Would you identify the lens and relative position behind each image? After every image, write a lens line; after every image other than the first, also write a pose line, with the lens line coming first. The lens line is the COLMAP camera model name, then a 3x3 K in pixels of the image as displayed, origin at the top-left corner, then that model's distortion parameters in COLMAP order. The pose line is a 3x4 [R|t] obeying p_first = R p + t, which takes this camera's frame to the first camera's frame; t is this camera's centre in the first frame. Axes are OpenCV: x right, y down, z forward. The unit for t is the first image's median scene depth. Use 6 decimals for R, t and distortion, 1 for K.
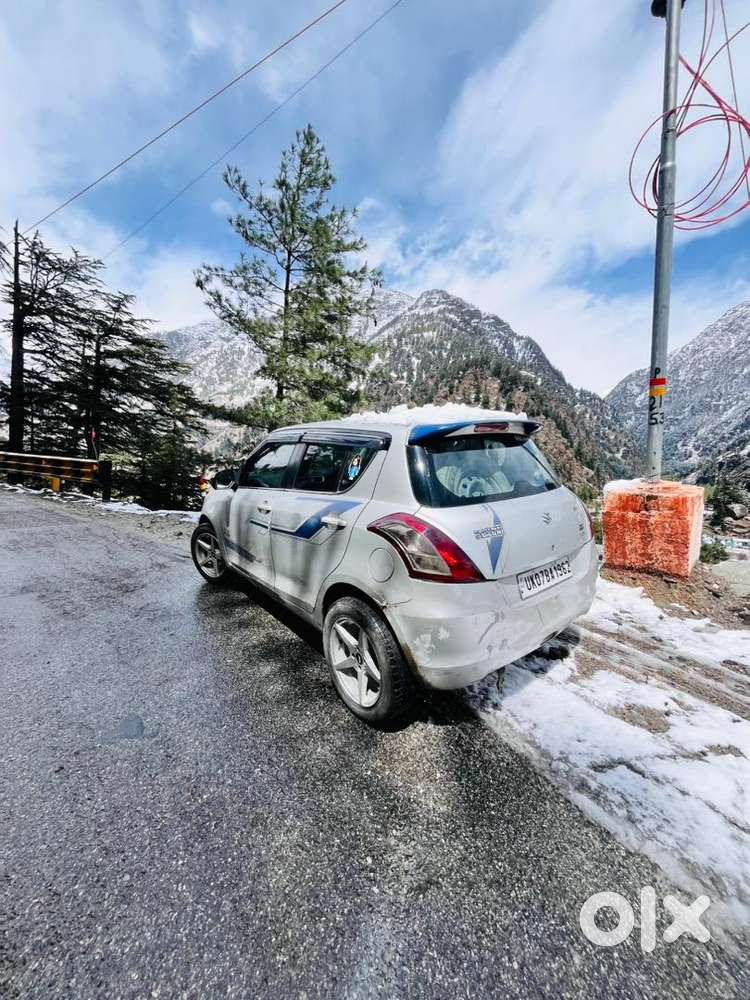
lens RADIAL K [[402.7, 0, 373.4], [0, 402.7, 500.5], [0, 0, 1]] dist [-0.005859, -0.000136]
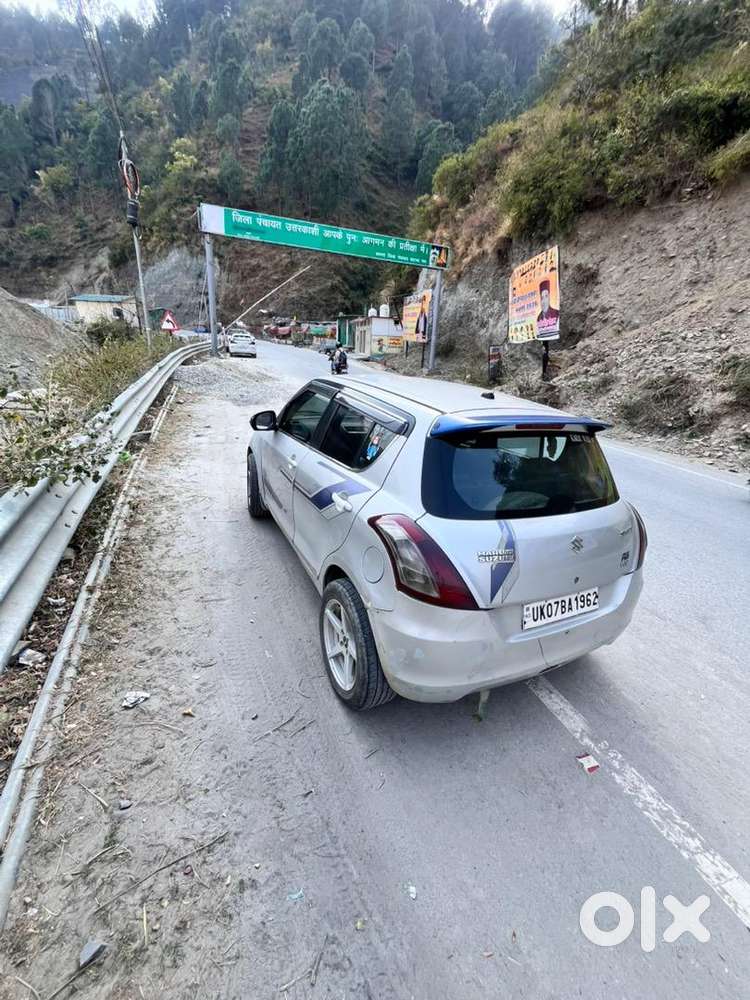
lens RADIAL K [[402.7, 0, 373.4], [0, 402.7, 500.5], [0, 0, 1]] dist [-0.005859, -0.000136]
pose [[0.970326, 0.178497, -0.163116, 0.139936], [-0.145791, 0.970055, 0.194264, -0.159550], [0.192907, -0.164719, 0.967292, 0.113394]]
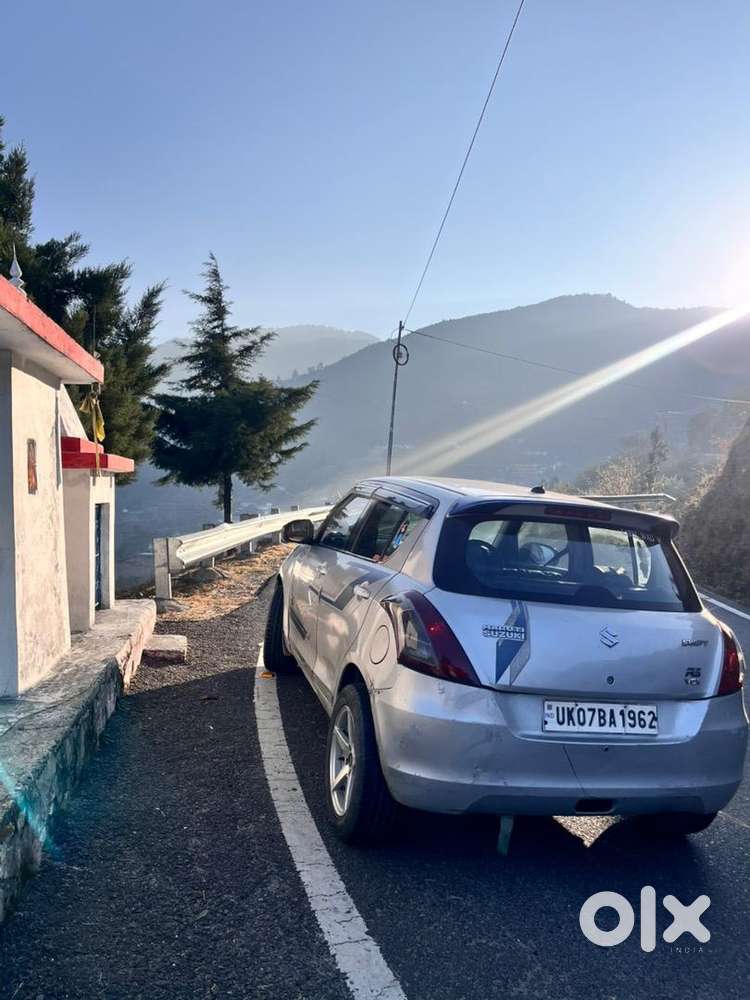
lens RADIAL K [[768.1, 0, 382.1], [0, 768.1, 498.6], [0, 0, 1]] dist [-0.001010, -0.001759]
pose [[0.909362, 0.134893, -0.393528, 0.605887], [-0.196207, 0.973217, -0.119797, 0.046803], [0.366829, 0.186152, 0.911474, -0.547702]]
